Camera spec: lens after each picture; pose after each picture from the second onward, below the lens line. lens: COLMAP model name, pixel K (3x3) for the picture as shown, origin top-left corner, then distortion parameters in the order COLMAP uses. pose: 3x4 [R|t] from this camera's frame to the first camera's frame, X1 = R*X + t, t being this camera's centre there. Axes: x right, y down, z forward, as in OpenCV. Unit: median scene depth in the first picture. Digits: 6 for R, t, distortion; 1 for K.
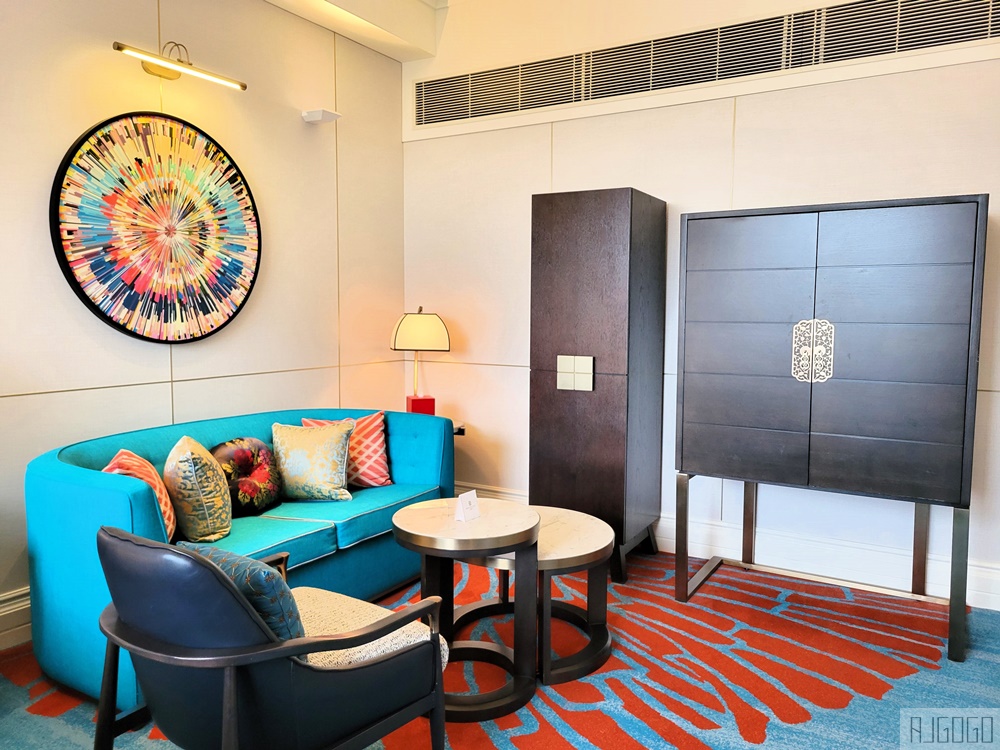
lens RADIAL K [[759.6, 0, 502.1], [0, 759.6, 372.8], [0, 0, 1]] dist [0.053942, -0.030504]
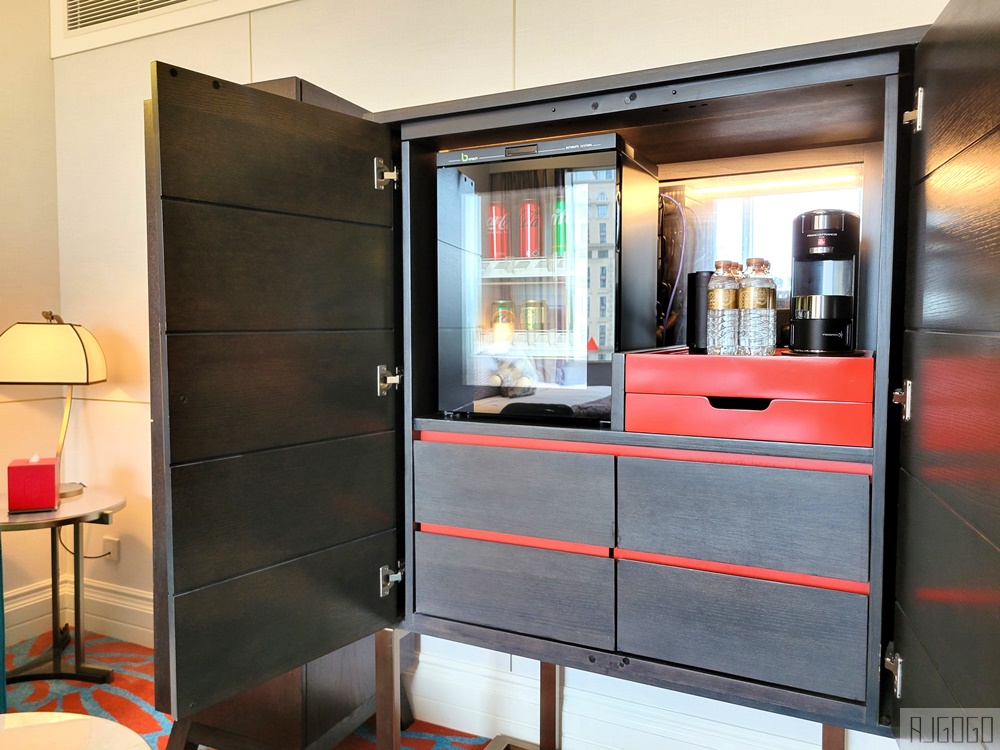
lens RADIAL K [[753.8, 0, 496.0], [0, 753.8, 373.1], [0, 0, 1]] dist [0.050778, -0.041658]
pose [[0.997080, -0.010610, 0.075624, 0.268971], [0.012559, 0.999600, -0.025337, -0.023272], [-0.075325, 0.026213, 0.996814, 0.478826]]
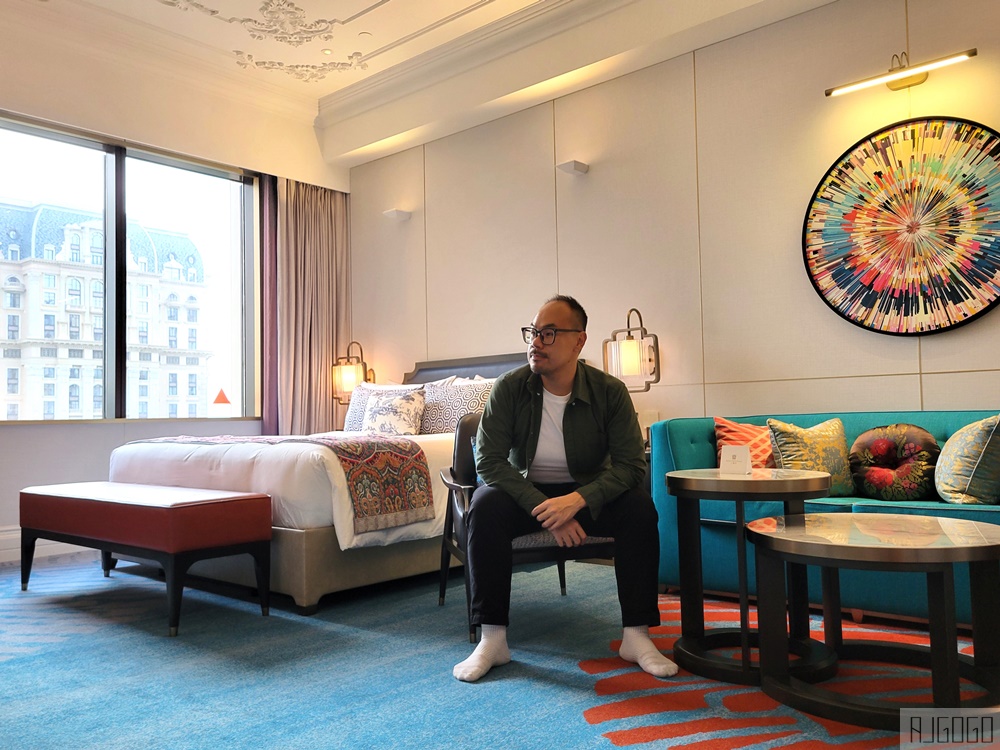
lens RADIAL K [[831.8, 0, 496.5], [0, 831.8, 377.9], [0, 0, 1]] dist [0.067470, -0.043964]
pose [[-0.184653, -0.051361, -0.981461, 0.780858], [-0.066745, 0.996983, -0.039616, 0.100553], [0.980535, 0.058192, -0.187524, 0.673691]]
